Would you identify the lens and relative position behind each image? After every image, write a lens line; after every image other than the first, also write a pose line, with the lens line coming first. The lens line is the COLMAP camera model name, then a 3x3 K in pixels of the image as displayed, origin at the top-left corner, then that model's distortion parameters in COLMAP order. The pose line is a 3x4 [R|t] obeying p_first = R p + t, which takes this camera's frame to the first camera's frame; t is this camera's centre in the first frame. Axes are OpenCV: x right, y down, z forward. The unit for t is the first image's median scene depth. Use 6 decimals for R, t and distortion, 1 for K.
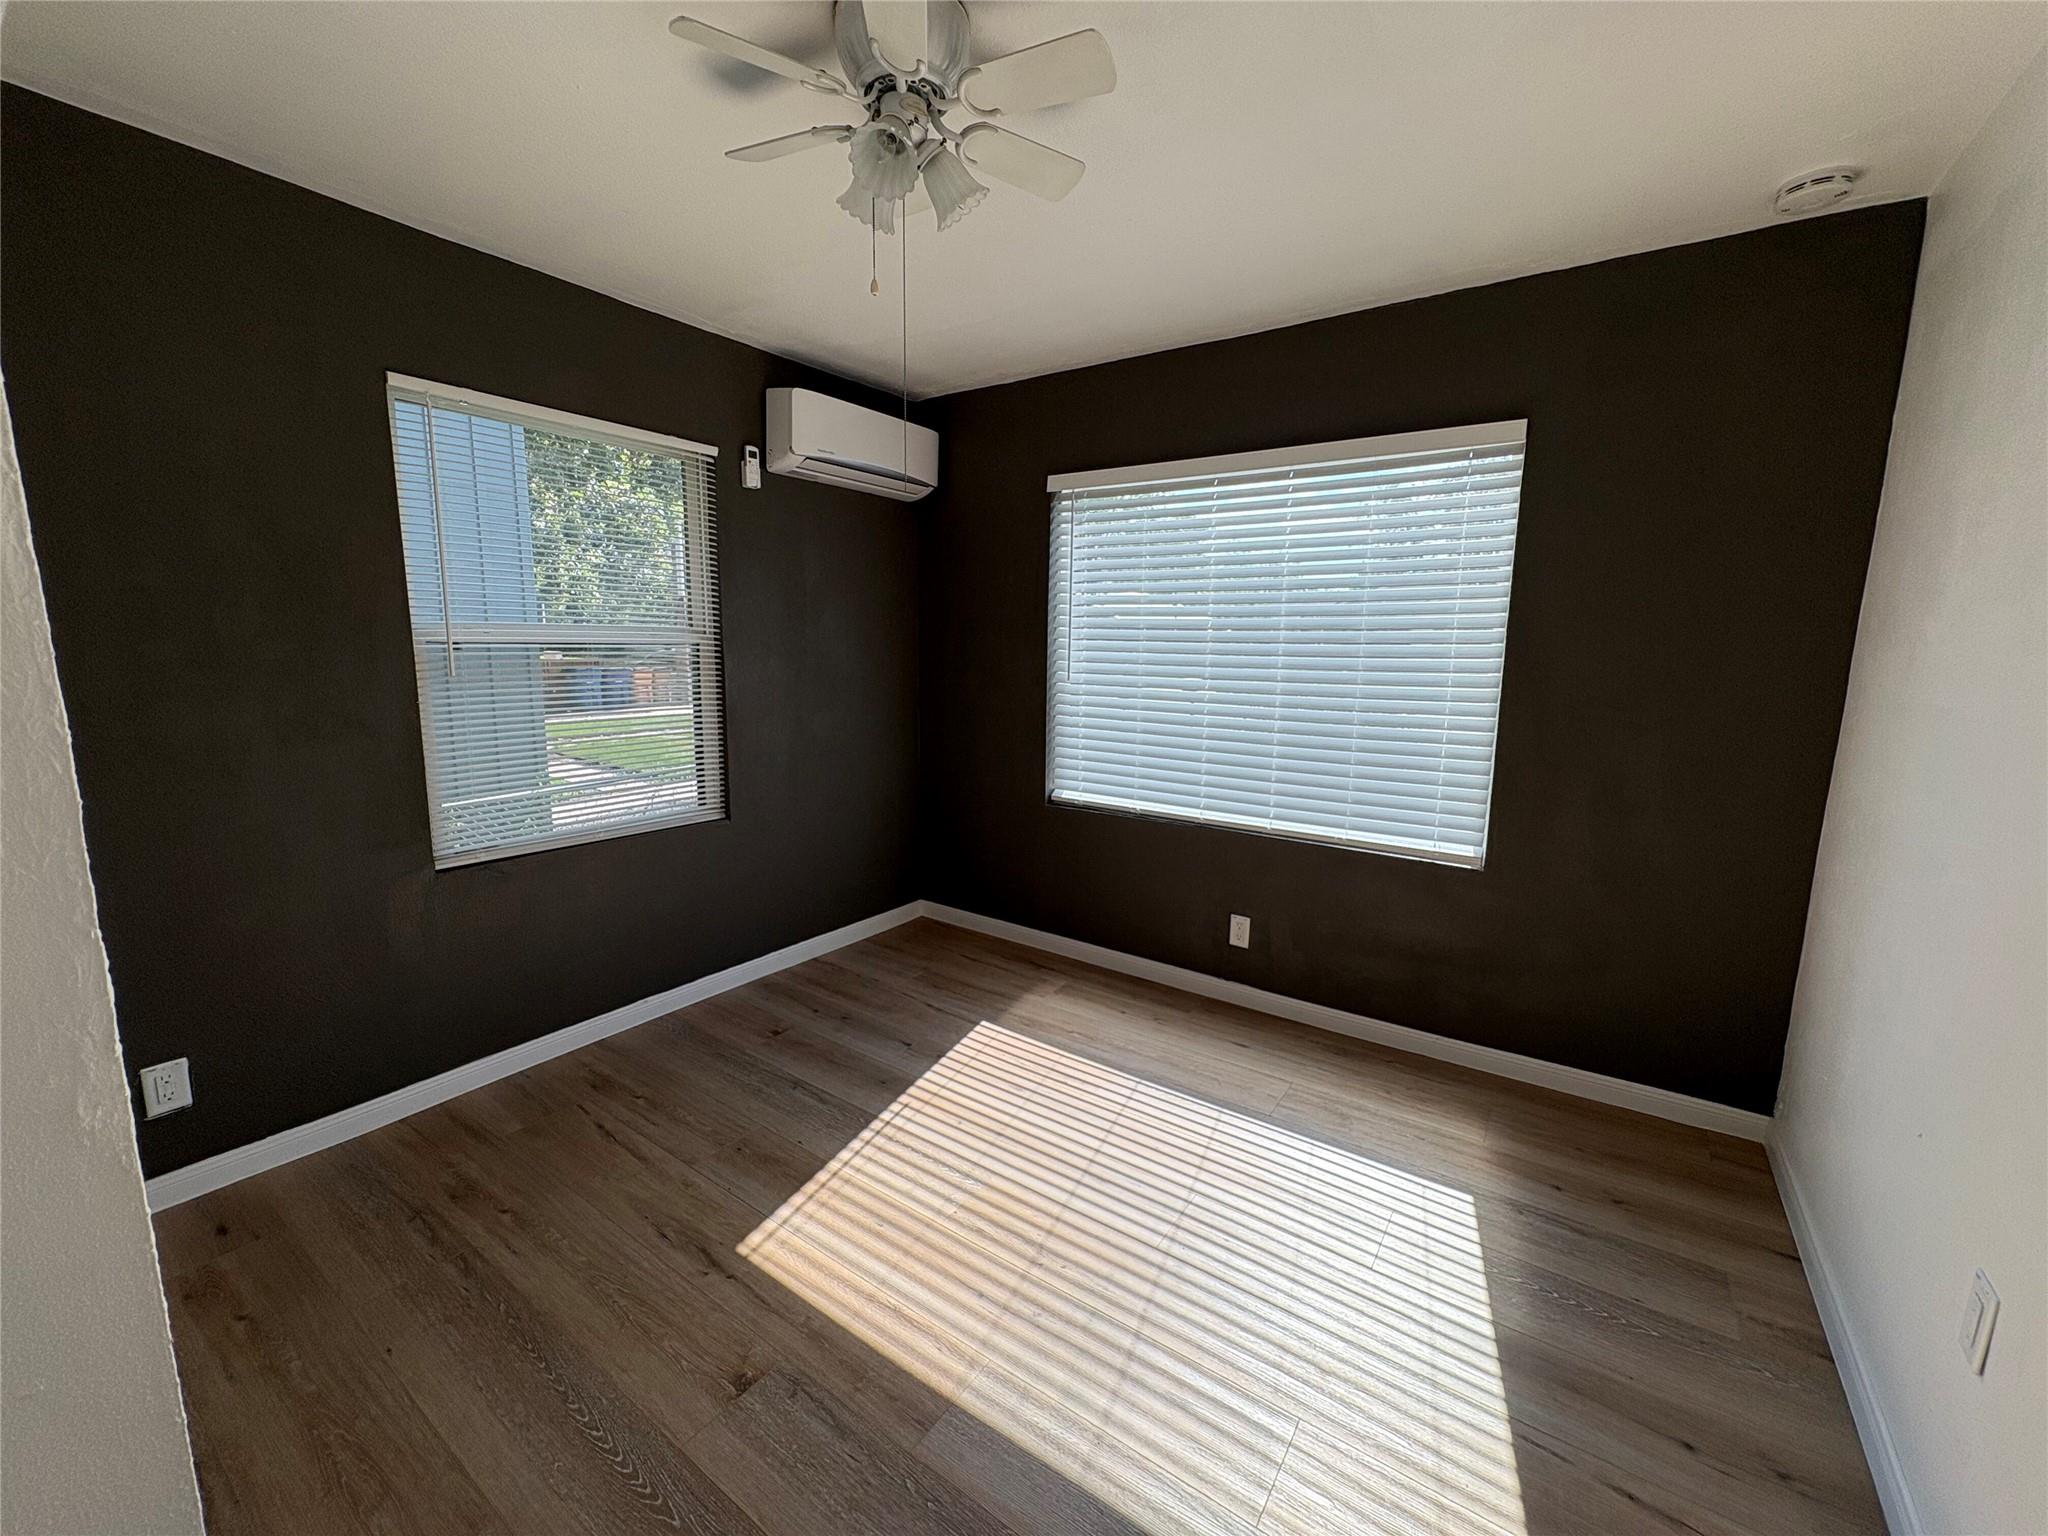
lens RADIAL K [[822.7, 0, 1021.7], [0, 822.7, 761.8], [0, 0, 1]] dist [0.002946, 0.000529]
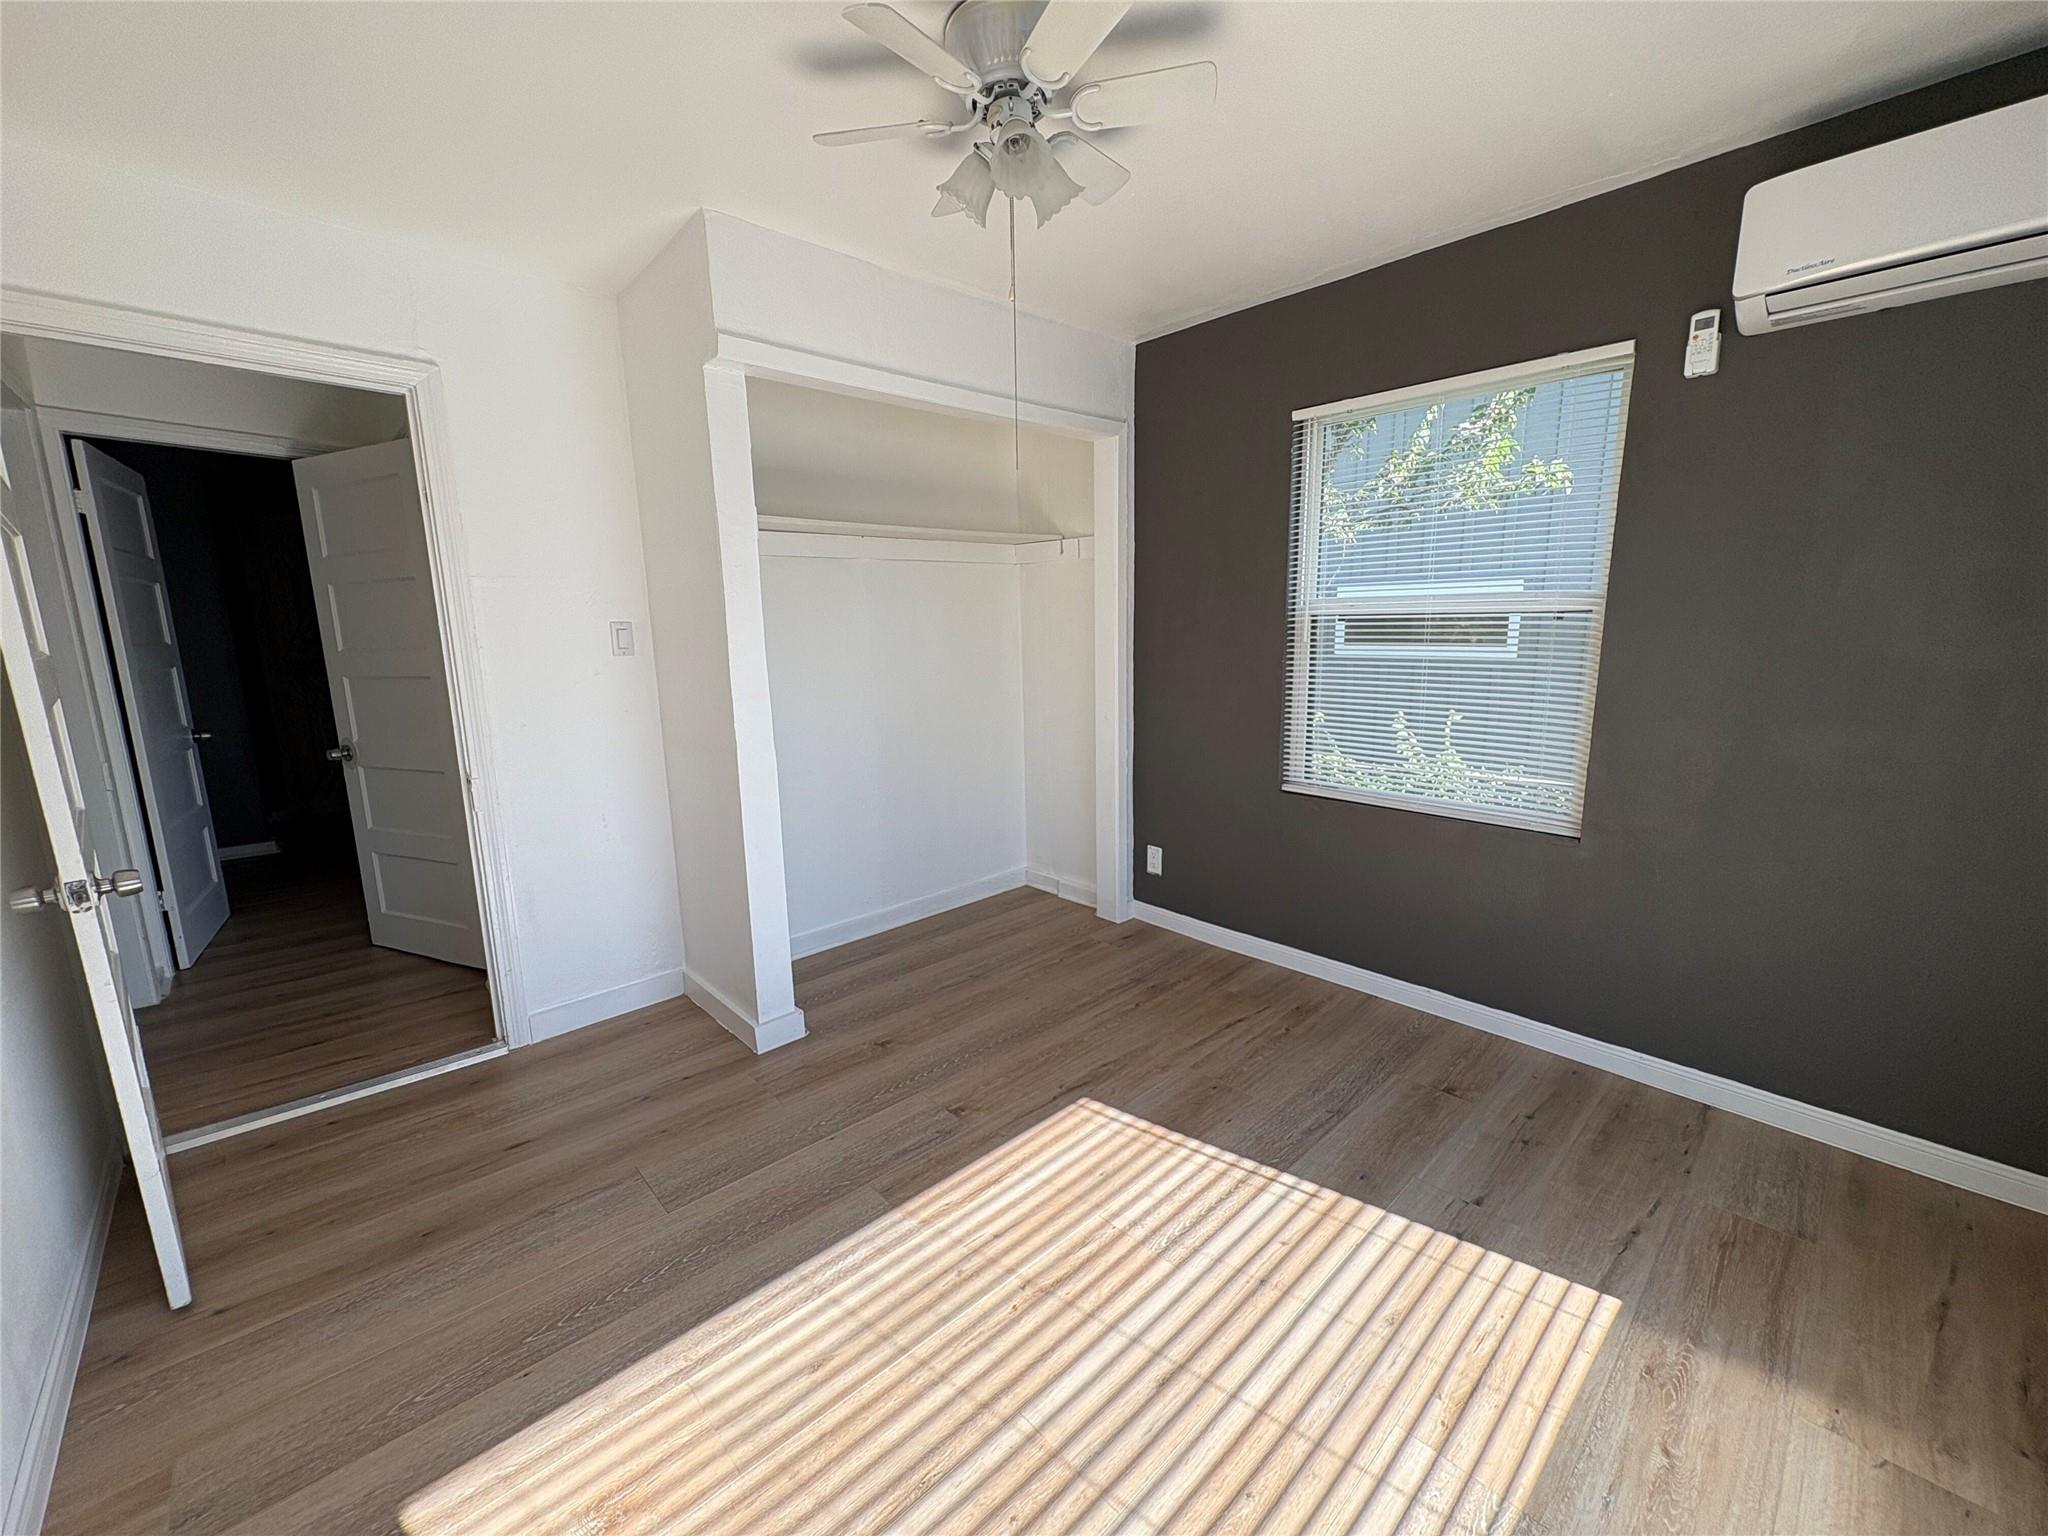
lens RADIAL K [[815.5, 0, 1024.0], [0, 815.5, 768.0], [0, 0, 1]] dist [-0.001746, 0.000097]
pose [[-0.205060, 0.164181, -0.964881, 0.687861], [-0.130474, 0.972446, 0.193197, -0.110469], [0.970014, 0.165509, -0.177988, 0.911104]]
